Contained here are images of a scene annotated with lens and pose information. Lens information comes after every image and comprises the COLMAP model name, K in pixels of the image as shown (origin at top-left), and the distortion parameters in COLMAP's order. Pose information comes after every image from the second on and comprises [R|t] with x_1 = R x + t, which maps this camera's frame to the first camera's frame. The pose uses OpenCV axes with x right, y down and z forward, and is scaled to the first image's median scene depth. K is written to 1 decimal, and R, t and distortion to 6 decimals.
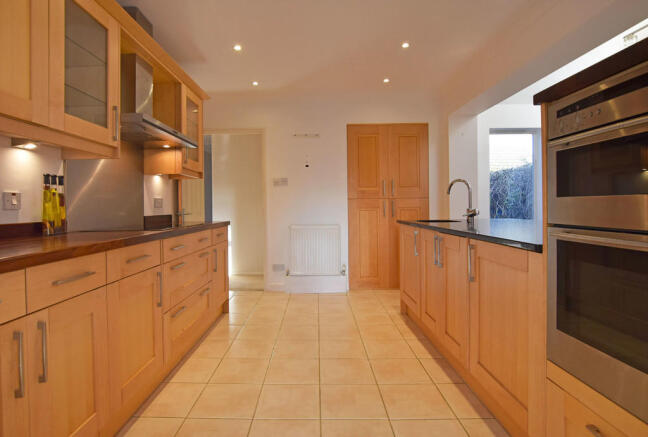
lens RADIAL K [[346.0, 0, 311.9], [0, 346.0, 206.5], [0, 0, 1]] dist [0.000971, 0.000248]
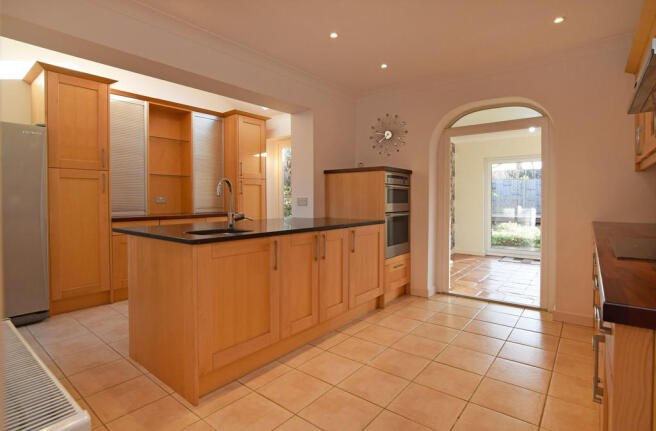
lens RADIAL K [[332.2, 0, 322.0], [0, 332.2, 208.0], [0, 0, 1]] dist [-0.024594, -0.000448]
pose [[-0.783954, -0.002509, 0.620813, -0.184071], [0.012822, 0.999713, 0.020232, -0.014388], [-0.620686, 0.023821, -0.783697, 1.028131]]
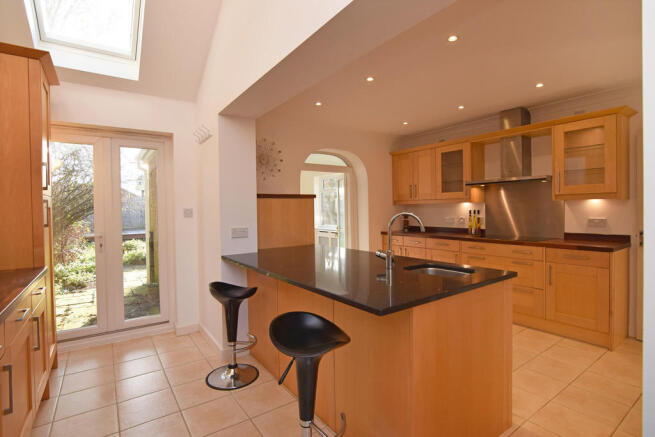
lens RADIAL K [[324.8, 0, 327.5], [0, 324.8, 218.5], [0, 0, 1]] dist [0.001099, 0.000296]
pose [[-0.807508, 0.041527, -0.588393, 0.671377], [0.025440, 0.999042, 0.035595, -0.063702], [0.589308, 0.013774, -0.807791, 1.015646]]
